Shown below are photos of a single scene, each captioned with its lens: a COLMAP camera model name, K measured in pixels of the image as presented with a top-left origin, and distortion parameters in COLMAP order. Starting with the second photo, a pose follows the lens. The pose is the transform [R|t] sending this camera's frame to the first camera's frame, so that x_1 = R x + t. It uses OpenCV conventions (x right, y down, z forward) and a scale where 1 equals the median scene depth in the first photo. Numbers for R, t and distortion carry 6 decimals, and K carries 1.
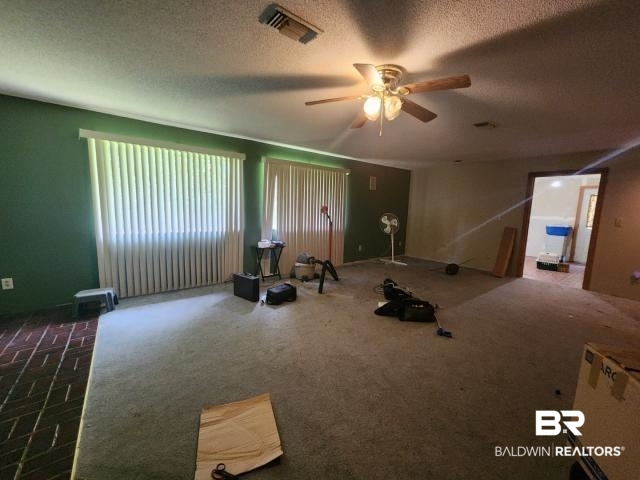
lens RADIAL K [[264.0, 0, 321.6], [0, 264.0, 239.3], [0, 0, 1]] dist [-0.000070, -0.000362]
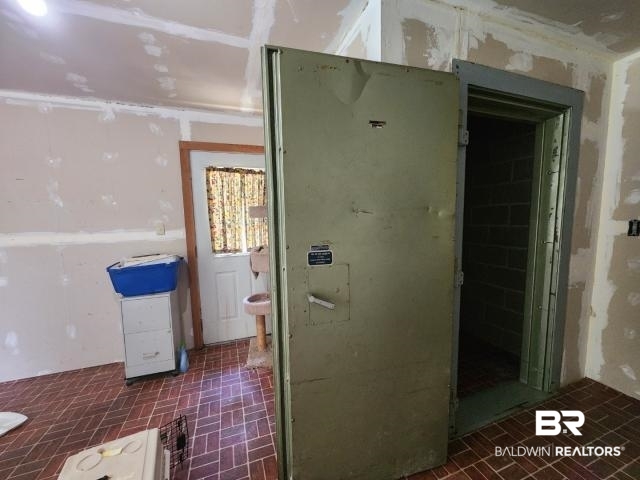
lens RADIAL K [[264.0, 0, 320.2], [0, 264.0, 240.9], [0, 0, 1]] dist [-0.000070, -0.000362]
pose [[0.305006, -0.142112, 0.941688, 0.673520], [0.149152, 0.983730, 0.100147, -0.076117], [-0.940598, 0.109909, 0.321240, 0.709031]]
